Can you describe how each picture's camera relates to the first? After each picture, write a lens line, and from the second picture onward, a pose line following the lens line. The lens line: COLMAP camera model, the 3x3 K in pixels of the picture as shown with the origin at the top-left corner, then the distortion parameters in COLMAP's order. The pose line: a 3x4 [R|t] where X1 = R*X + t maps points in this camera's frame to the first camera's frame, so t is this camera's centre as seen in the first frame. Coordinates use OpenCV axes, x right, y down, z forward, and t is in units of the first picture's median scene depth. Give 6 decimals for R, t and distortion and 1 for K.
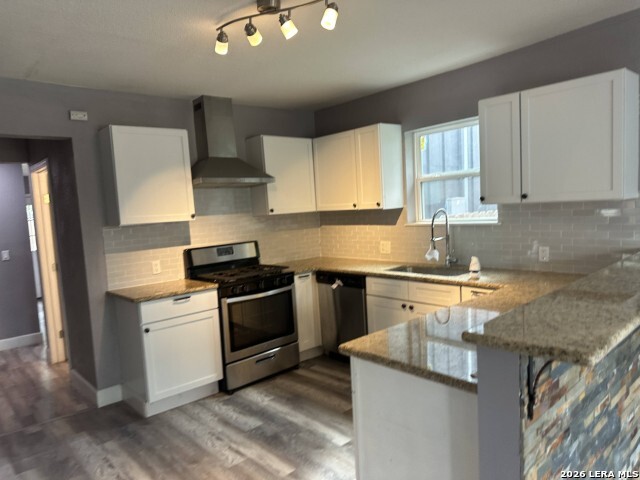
lens RADIAL K [[455.9, 0, 317.2], [0, 455.9, 249.4], [0, 0, 1]] dist [0.037403, -0.036540]
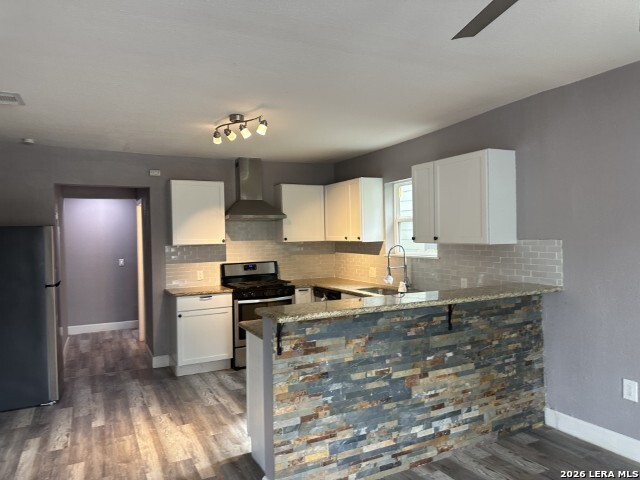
lens RADIAL K [[455.9, 0, 313.4], [0, 455.9, 242.7], [0, 0, 1]] dist [0.037403, -0.036540]
pose [[0.962785, 0.047298, -0.266097, 0.394993], [-0.065430, 0.996071, -0.059686, -0.000794], [0.262228, 0.074876, 0.962097, -0.310489]]
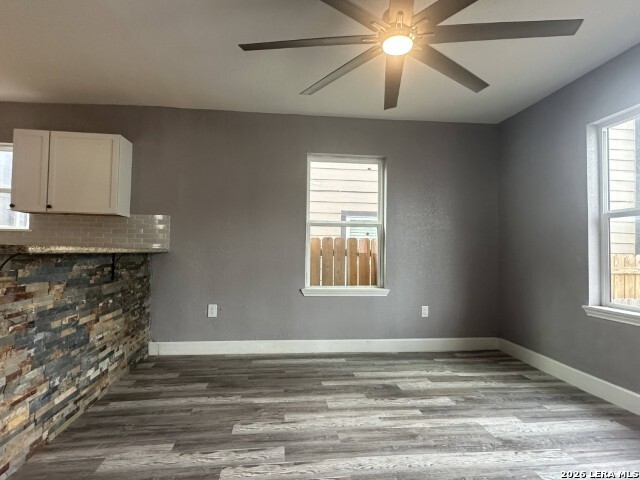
lens RADIAL K [[374.2, 0, 323.8], [0, 374.2, 241.8], [0, 0, 1]] dist [0.002123, 0.004056]
pose [[0.568586, 0.093443, 0.817299, 0.015832], [0.027701, 0.990789, -0.132550, 0.132807], [-0.822157, 0.098006, 0.560761, -0.233489]]
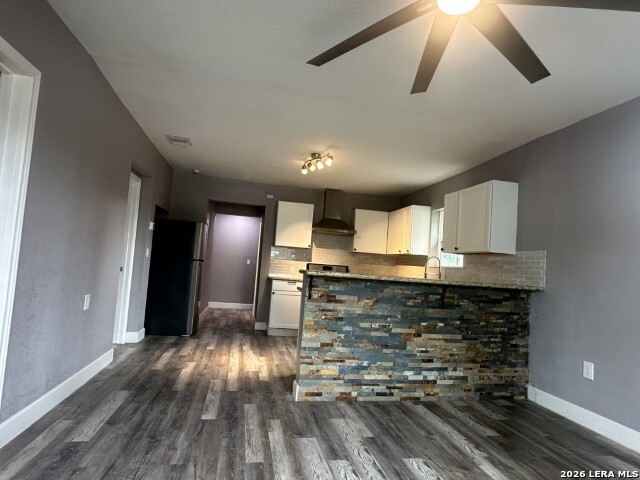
lens RADIAL K [[374.2, 0, 315.9], [0, 374.2, 250.2], [0, 0, 1]] dist [0.002123, 0.004056]
pose [[0.853820, 0.103206, -0.510235, 0.618020], [-0.174782, 0.980087, -0.094234, 0.099977], [0.490350, 0.169639, 0.854857, -0.404941]]
